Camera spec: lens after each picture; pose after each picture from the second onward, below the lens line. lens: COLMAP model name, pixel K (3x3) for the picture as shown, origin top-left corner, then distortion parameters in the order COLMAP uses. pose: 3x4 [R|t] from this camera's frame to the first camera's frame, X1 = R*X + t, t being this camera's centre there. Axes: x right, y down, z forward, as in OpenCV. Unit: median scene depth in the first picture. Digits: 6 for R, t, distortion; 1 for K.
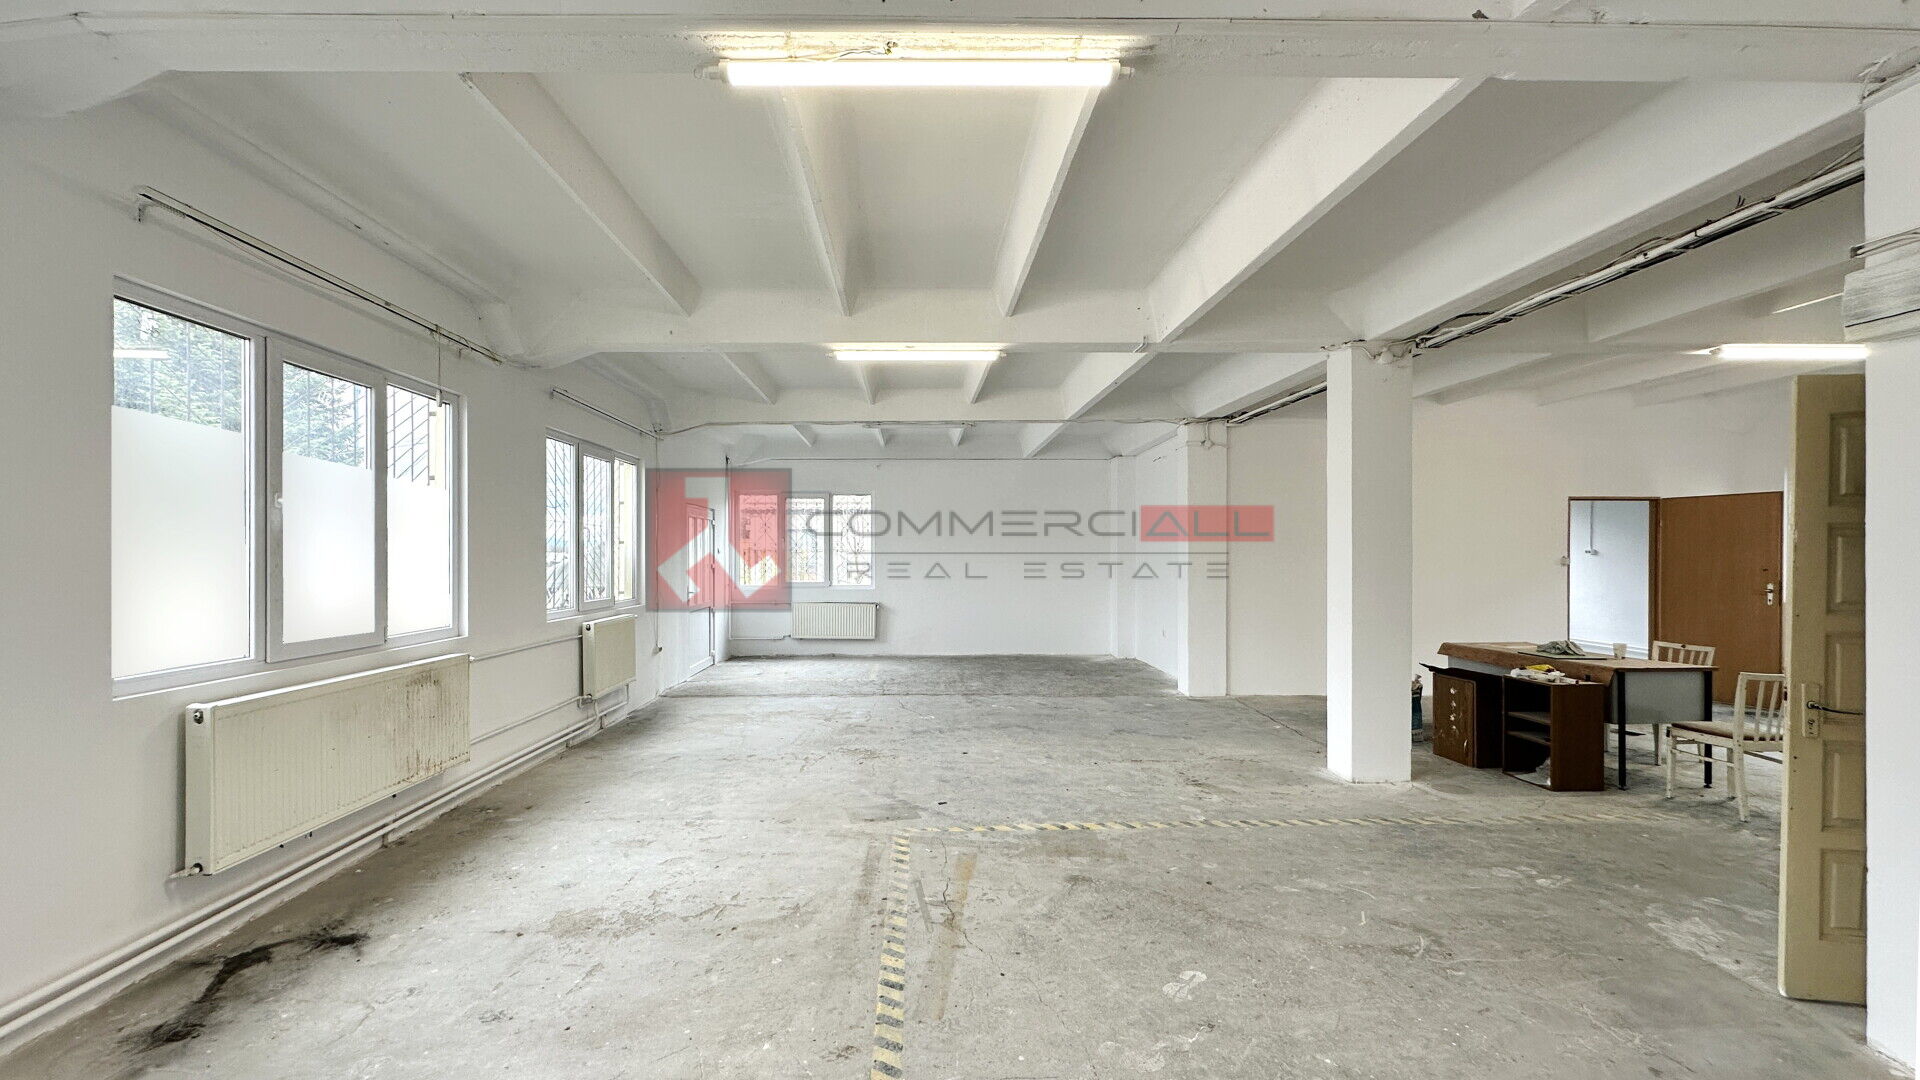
lens RADIAL K [[762.8, 0, 962.6], [0, 762.8, 555.9], [0, 0, 1]] dist [-0.000314, -0.000275]
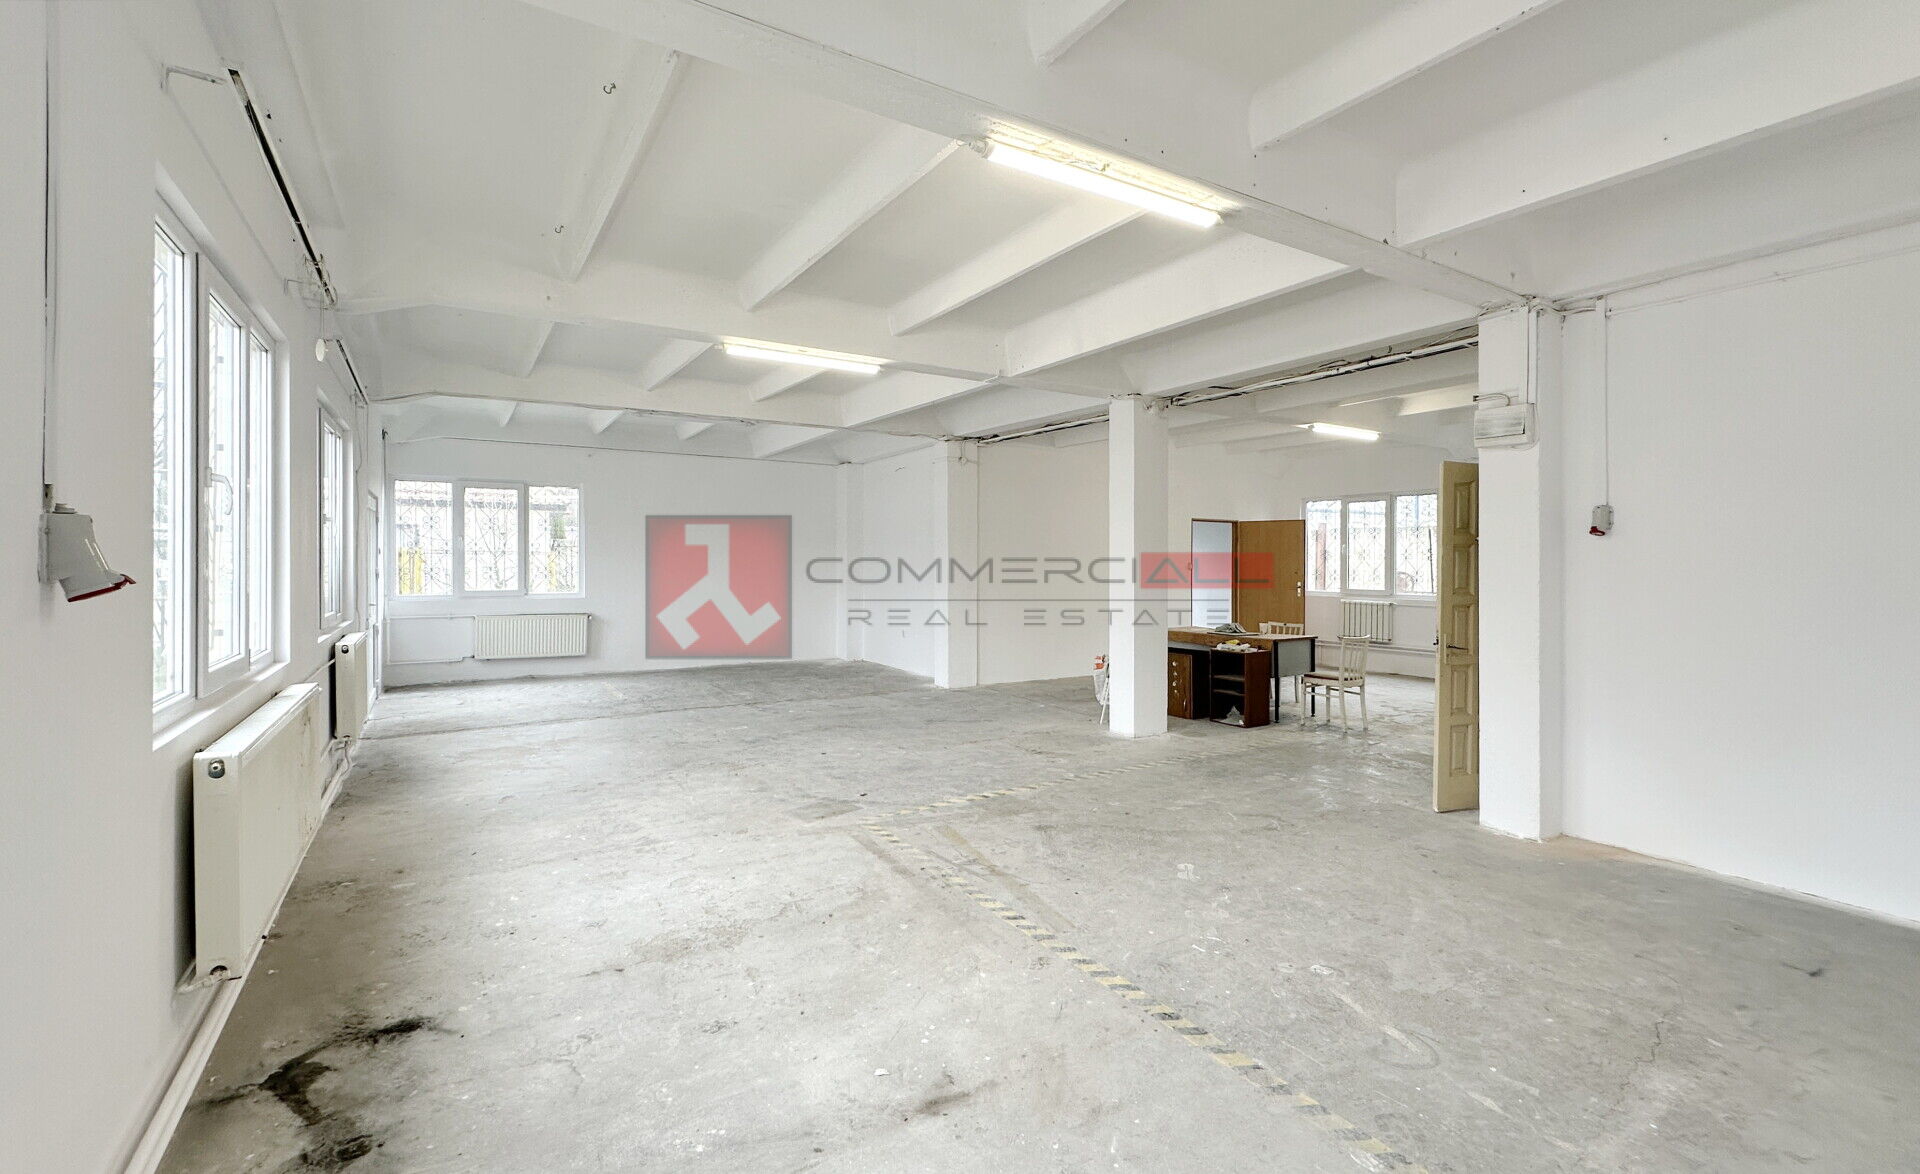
lens RADIAL K [[810.3, 0, 968.7], [0, 810.3, 562.9], [0, 0, 1]] dist [-0.001019, -0.000039]
pose [[0.858697, 0.004272, 0.512466, -0.535119], [-0.005236, 0.999986, 0.000438, 0.003838], [-0.512457, -0.003059, 0.858707, -0.035226]]
